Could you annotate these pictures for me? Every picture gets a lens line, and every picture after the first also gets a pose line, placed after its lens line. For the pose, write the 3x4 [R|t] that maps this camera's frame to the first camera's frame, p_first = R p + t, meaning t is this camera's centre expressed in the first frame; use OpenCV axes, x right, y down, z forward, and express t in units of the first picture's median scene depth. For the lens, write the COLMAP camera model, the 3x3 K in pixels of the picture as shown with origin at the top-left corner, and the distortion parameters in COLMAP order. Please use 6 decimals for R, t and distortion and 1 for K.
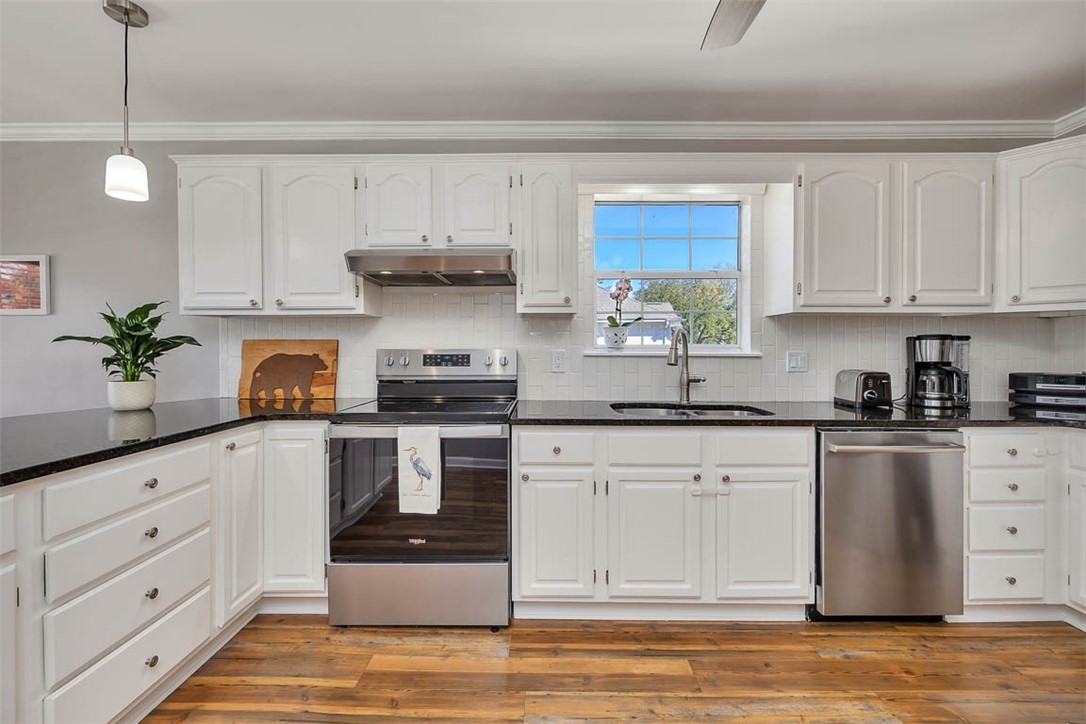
lens RADIAL K [[469.1, 0, 546.6], [0, 469.1, 352.3], [0, 0, 1]] dist [-0.001793, -0.000036]
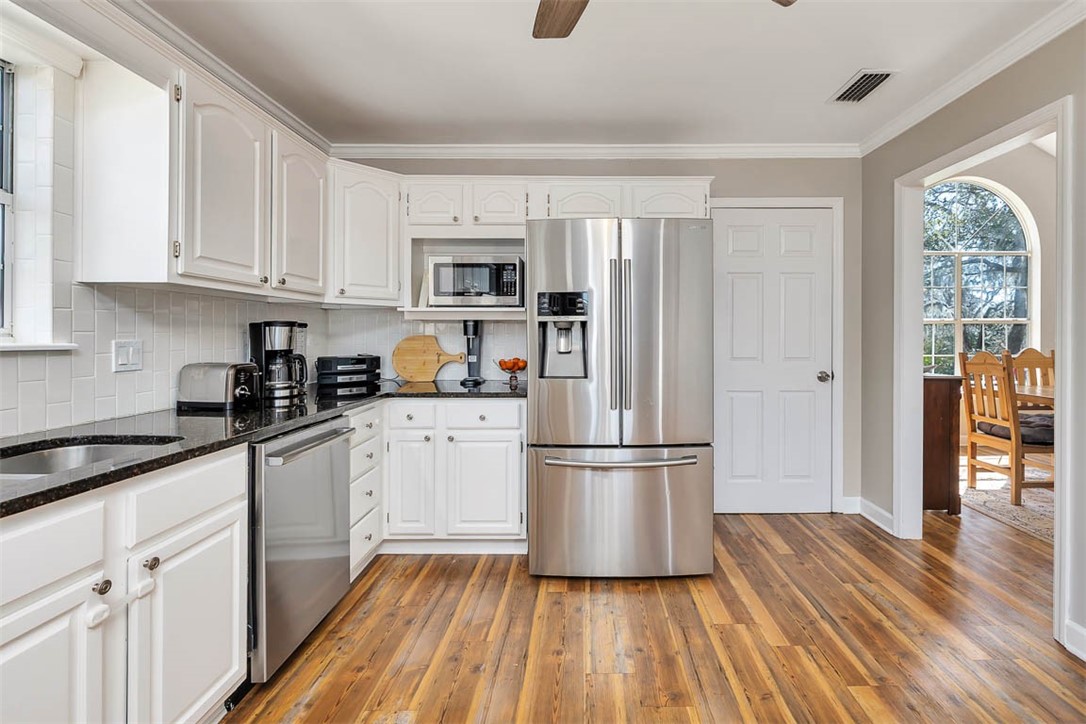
lens RADIAL K [[495.0, 0, 583.9], [0, 495.0, 335.3], [0, 0, 1]] dist [0.003427, 0.000816]
pose [[-0.008629, 0.000607, 0.999963, -0.194879], [0.005462, 0.999985, -0.000560, -0.005297], [-0.999948, 0.005457, -0.008632, 0.401126]]
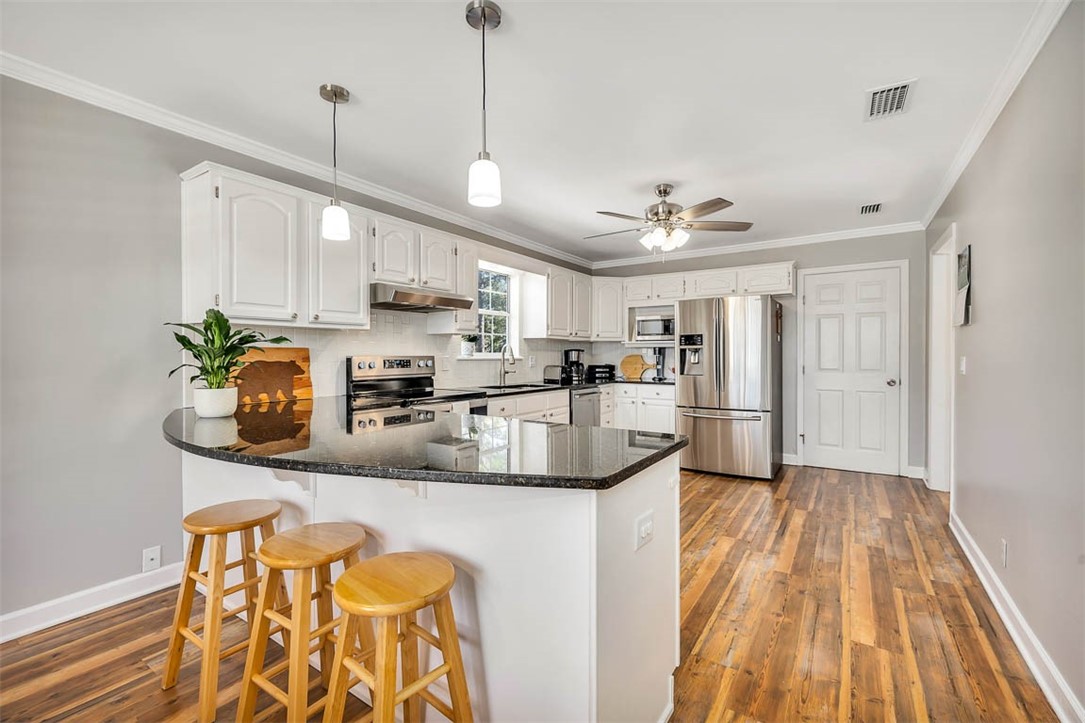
lens RADIAL K [[470.8, 0, 542.5], [0, 470.8, 361.5], [0, 0, 1]] dist [-0.001044, -0.000047]
pose [[0.542382, -0.012718, 0.840036, -1.249007], [0.006189, 0.999919, 0.011143, -0.003574], [-0.840110, -0.000845, 0.542416, -0.131428]]
